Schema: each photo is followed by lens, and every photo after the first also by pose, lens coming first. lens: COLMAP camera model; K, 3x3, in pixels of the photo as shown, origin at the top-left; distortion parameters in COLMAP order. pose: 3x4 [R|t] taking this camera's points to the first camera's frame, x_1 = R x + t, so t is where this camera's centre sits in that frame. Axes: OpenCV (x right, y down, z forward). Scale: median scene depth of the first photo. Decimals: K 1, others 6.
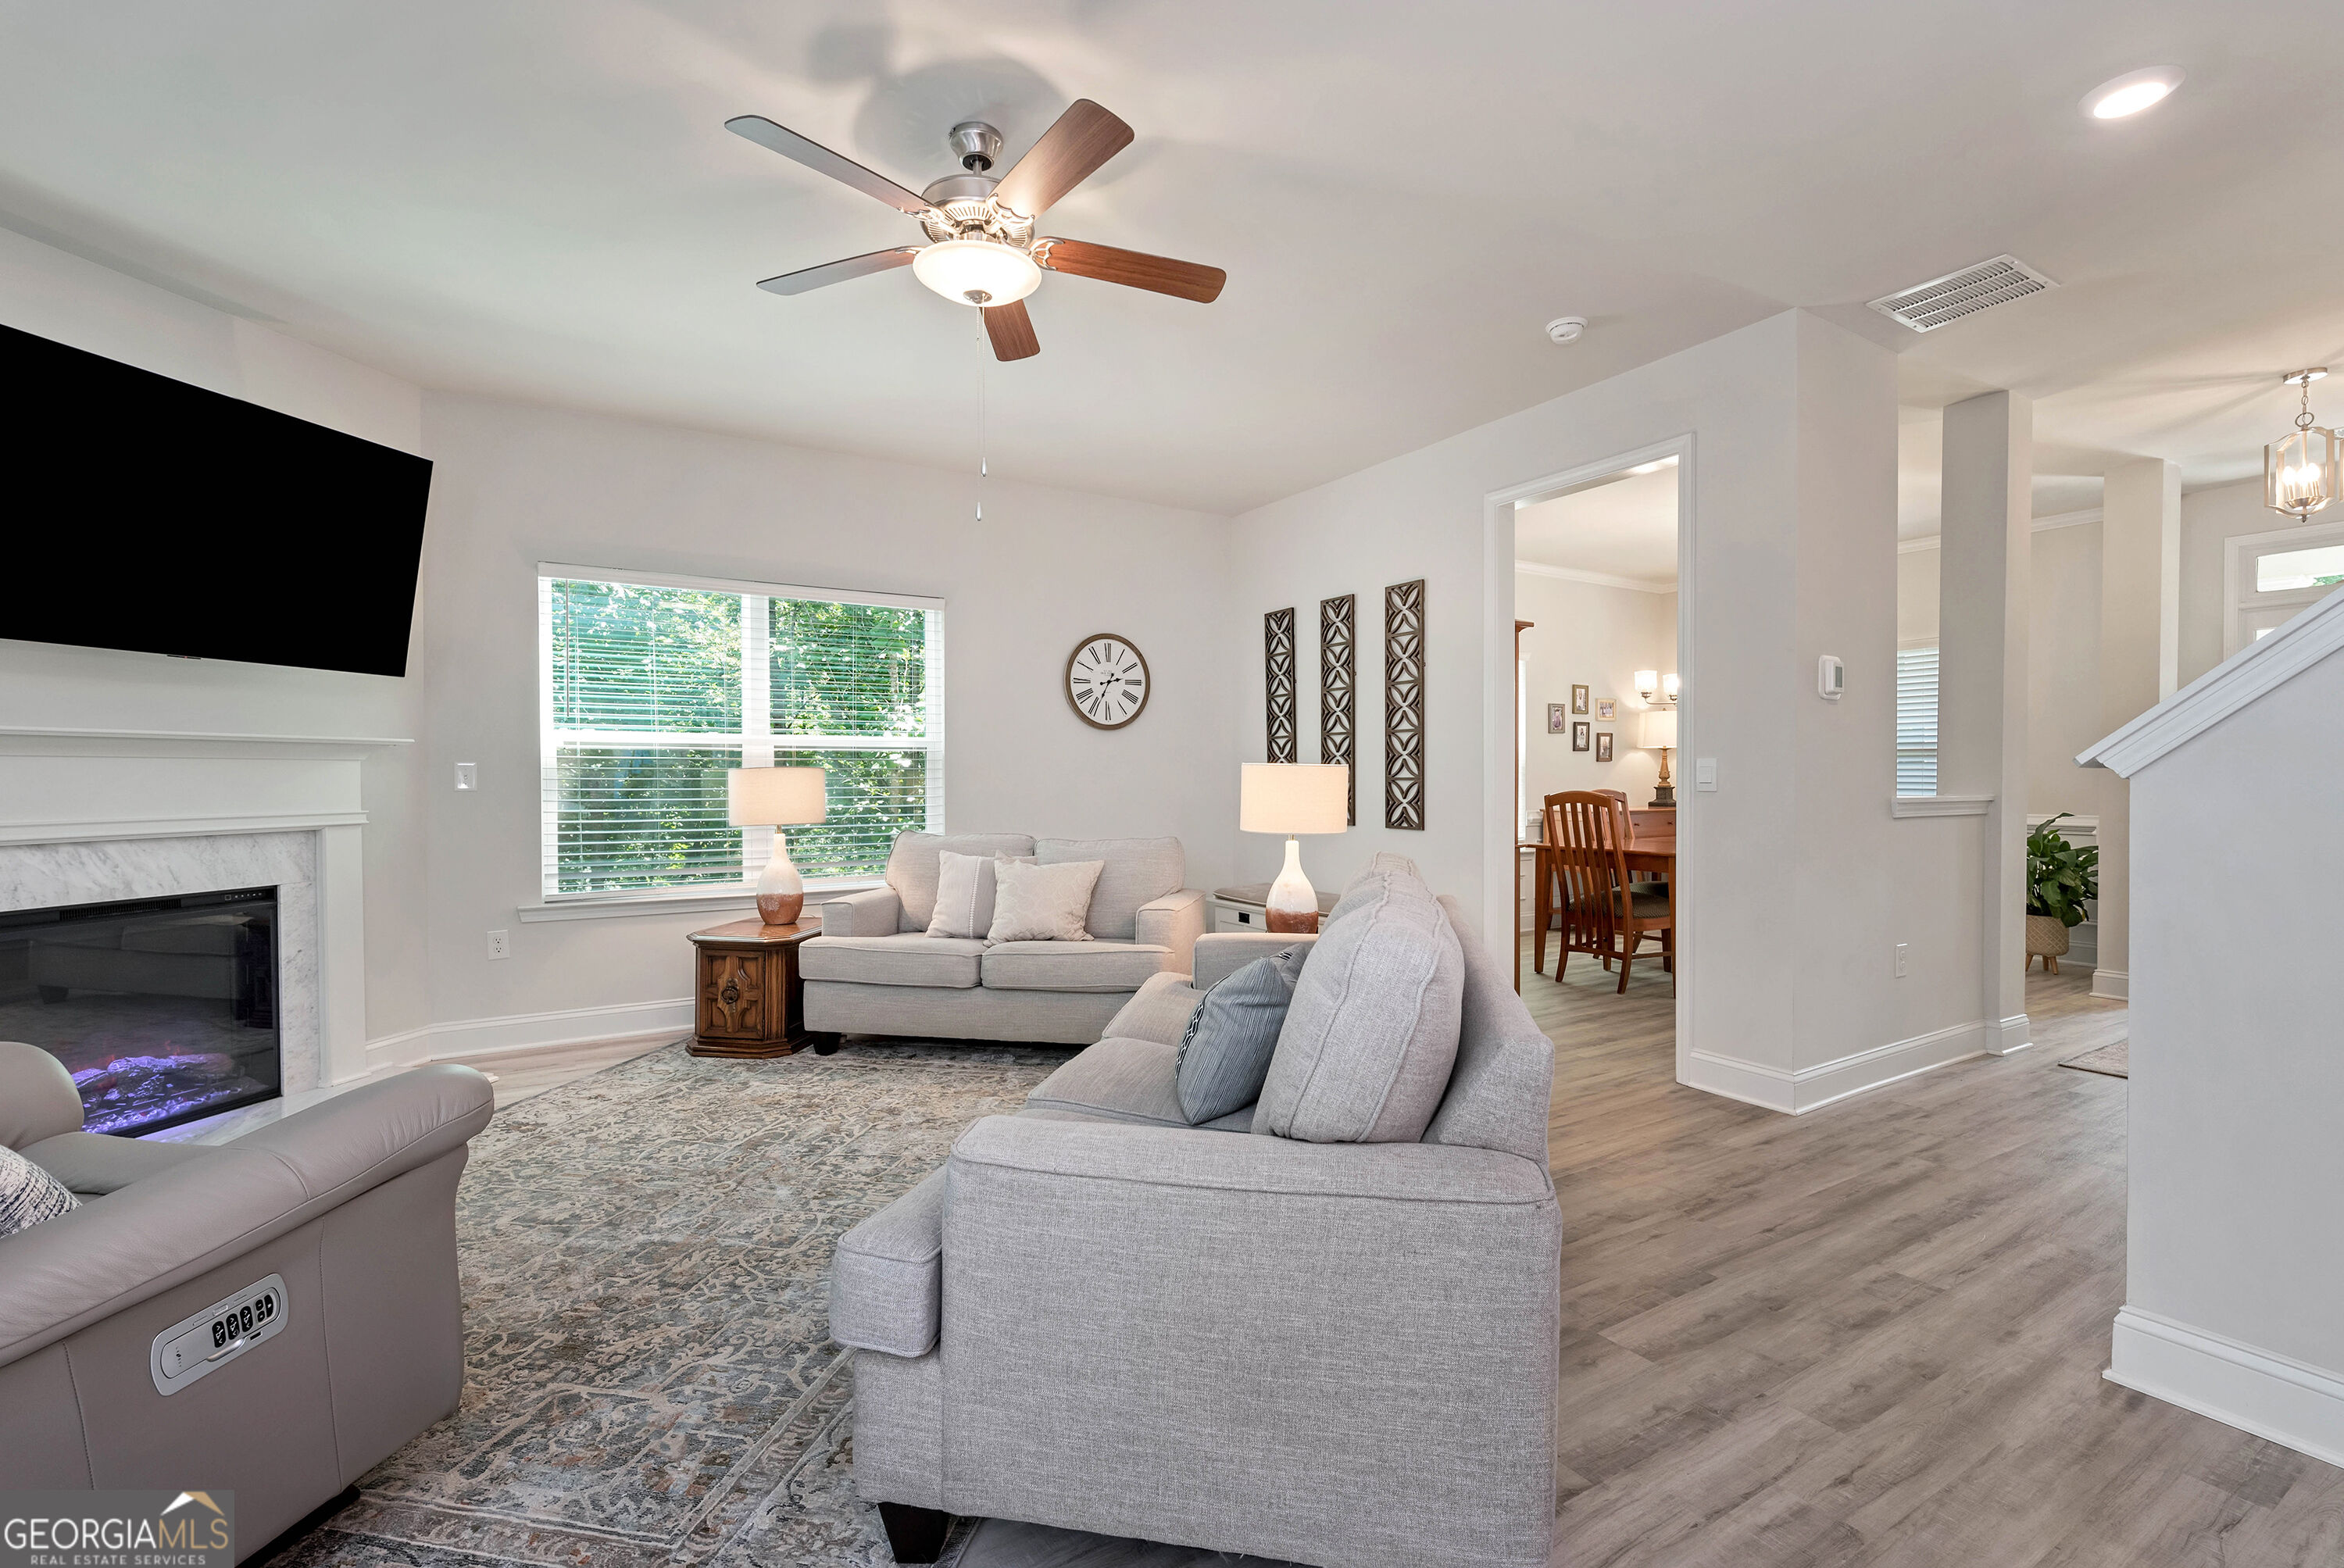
lens RADIAL K [[1048.0, 0, 1176.8], [0, 1048.0, 792.4], [0, 0, 1]] dist [0.003052, -0.000791]
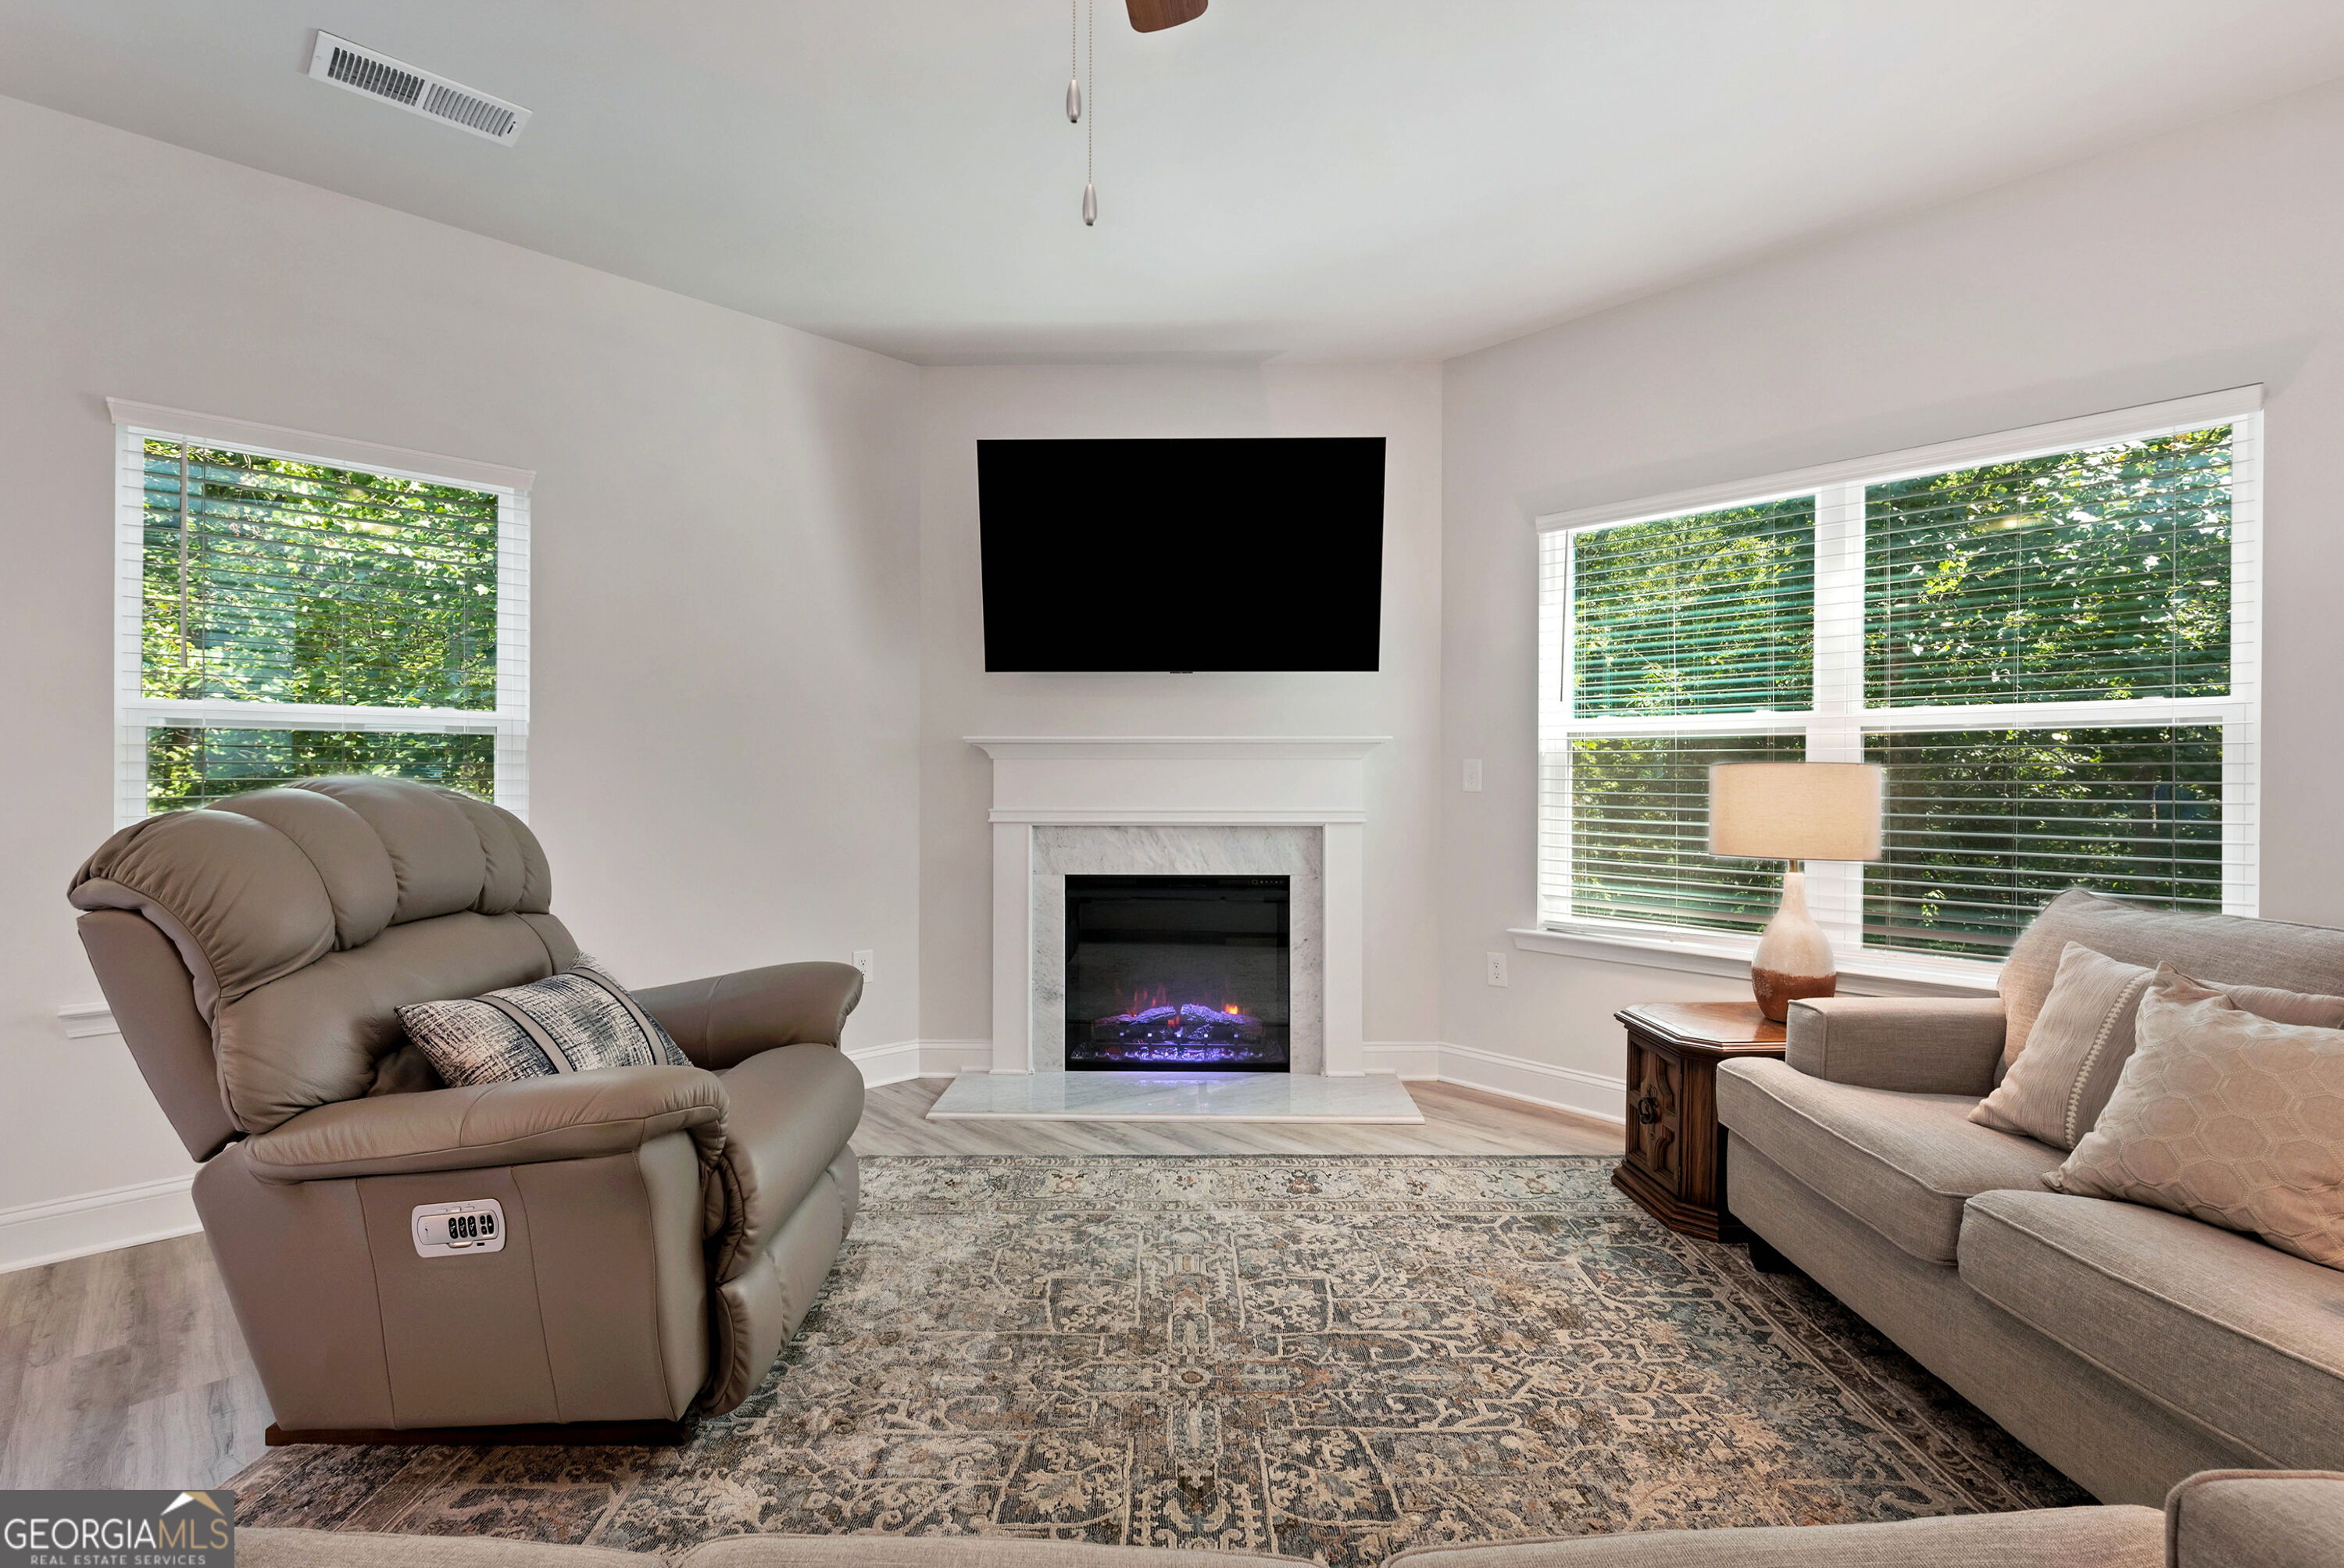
lens RADIAL K [[1066.3, 0, 1176.2], [0, 1066.3, 772.7], [0, 0, 1]] dist [-0.000122, -0.000394]
pose [[0.200509, 0.001837, -0.979690, 0.167935], [-0.017597, 0.999844, -0.001727, -0.011706], [0.979534, 0.017586, 0.200510, 0.576170]]
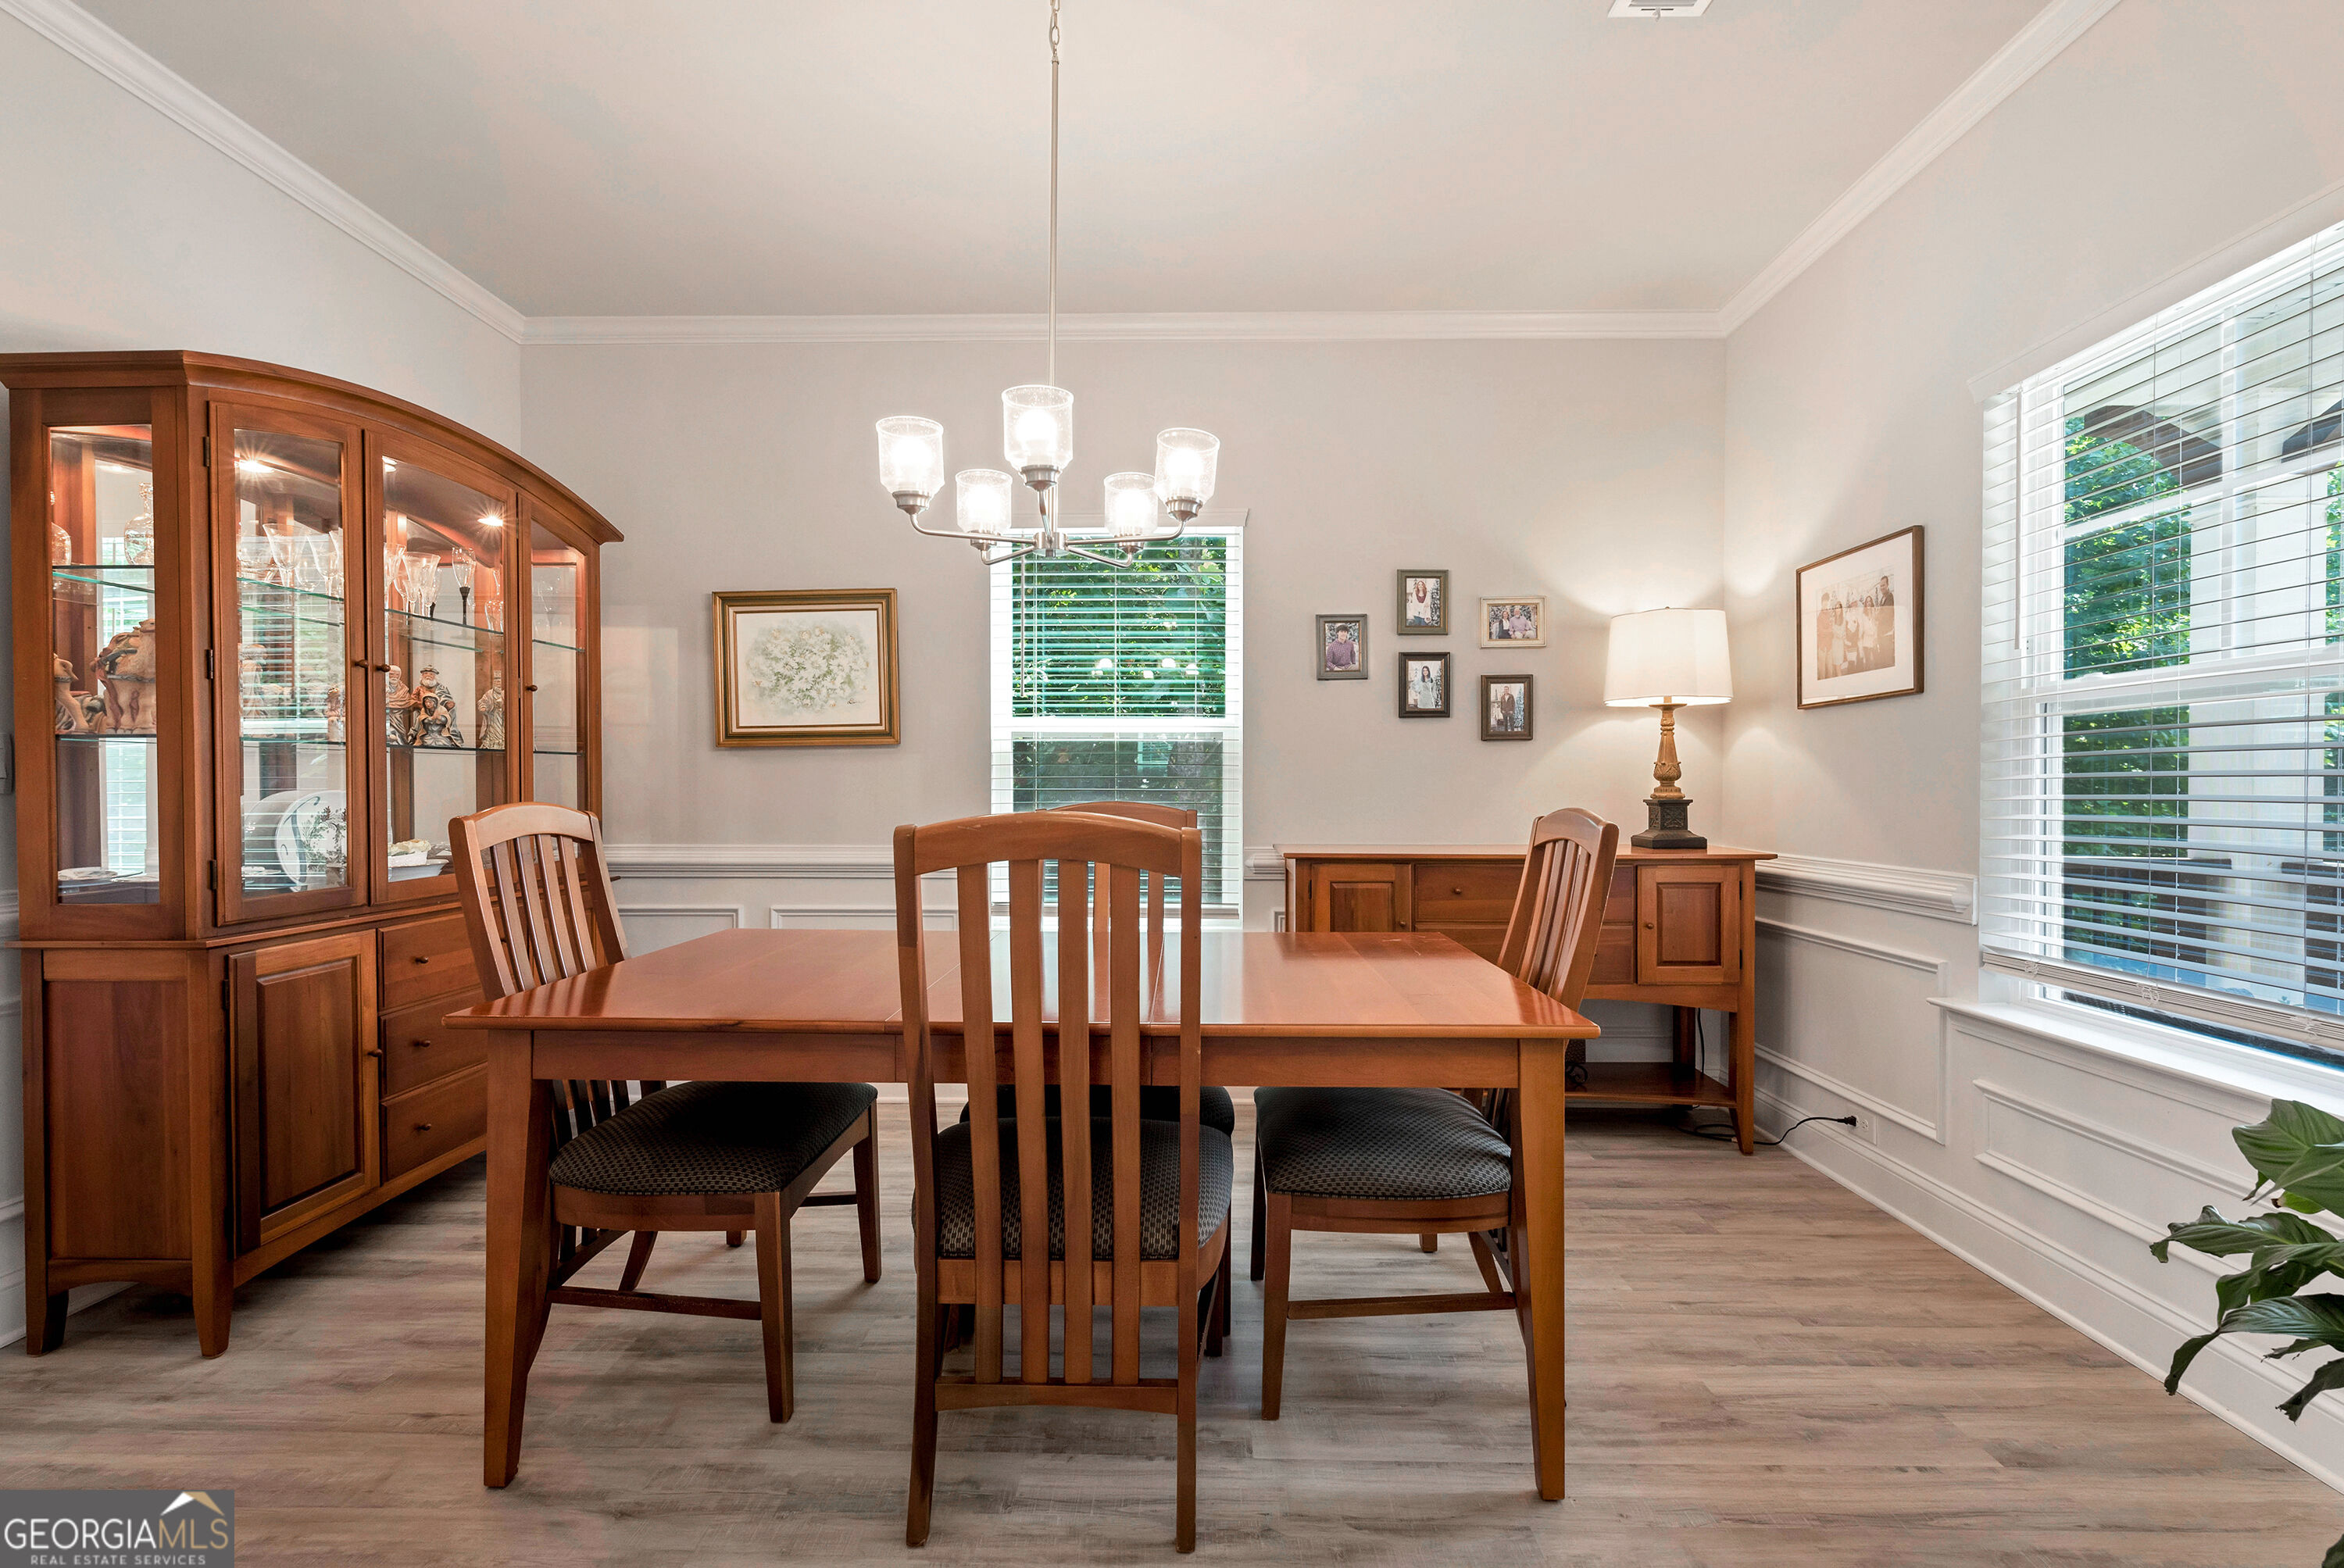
lens RADIAL K [[1040.8, 0, 1174.5], [0, 1040.8, 799.7], [0, 0, 1]] dist [0.007893, -0.000362]
pose [[0.831728, 0.006640, -0.555144, 1.046088], [-0.010860, 0.999932, -0.004310, -0.002220], [0.555078, 0.009613, 0.831743, 1.092236]]
